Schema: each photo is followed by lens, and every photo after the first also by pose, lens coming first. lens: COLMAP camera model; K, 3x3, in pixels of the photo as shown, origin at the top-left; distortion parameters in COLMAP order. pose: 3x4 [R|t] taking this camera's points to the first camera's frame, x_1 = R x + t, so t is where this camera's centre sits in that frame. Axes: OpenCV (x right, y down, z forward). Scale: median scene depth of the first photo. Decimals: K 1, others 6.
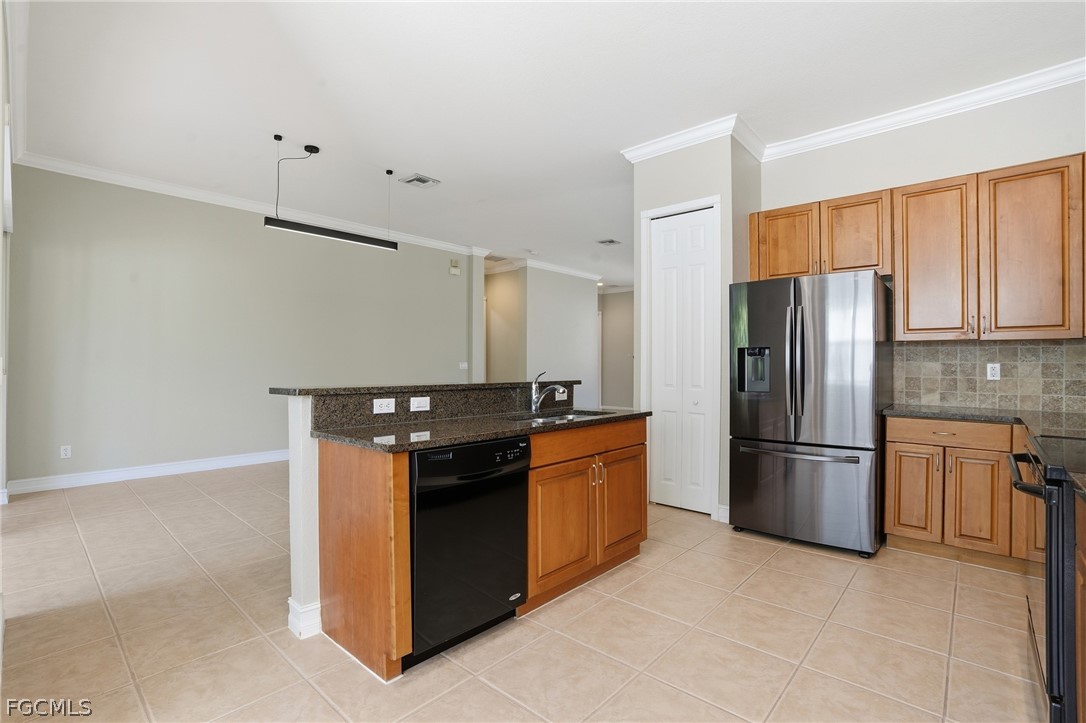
lens RADIAL K [[506.3, 0, 536.4], [0, 506.3, 358.6], [0, 0, 1]] dist [-0.061942, 0.023169]
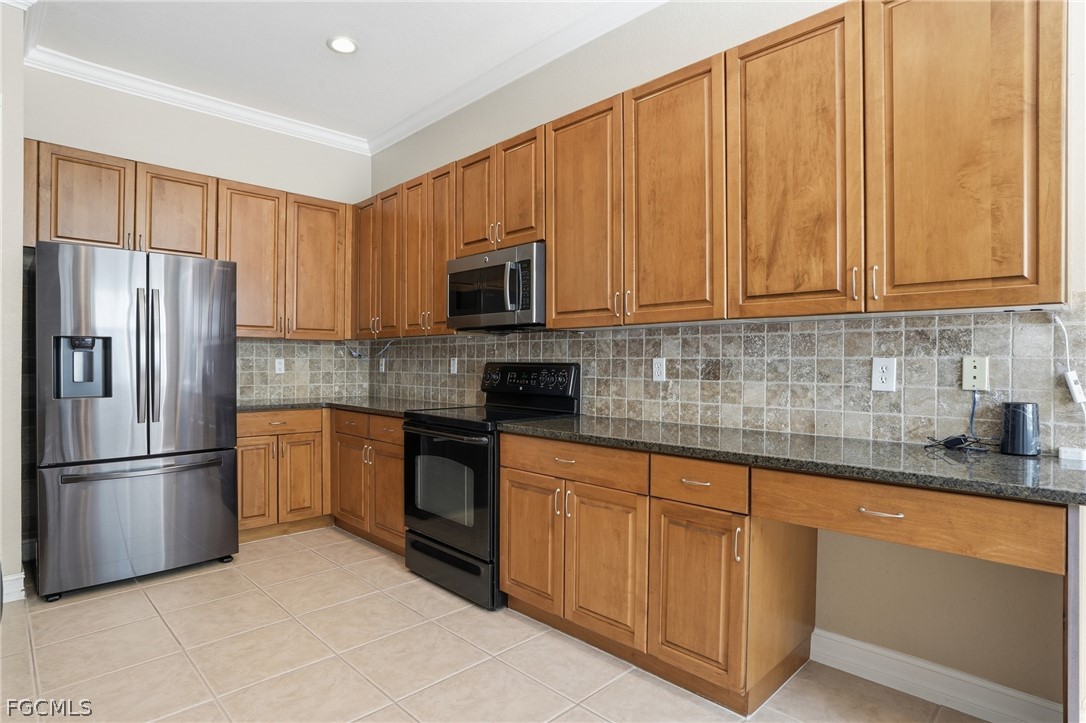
lens RADIAL K [[572.8, 0, 543.0], [0, 572.8, 361.5], [0, 0, 1]] dist [-0.025728, 0.000136]
pose [[0.052033, -0.003844, 0.998638, -0.394579], [-0.011661, 0.999922, 0.004457, 0.002750], [-0.998577, -0.011877, 0.051984, 0.330758]]
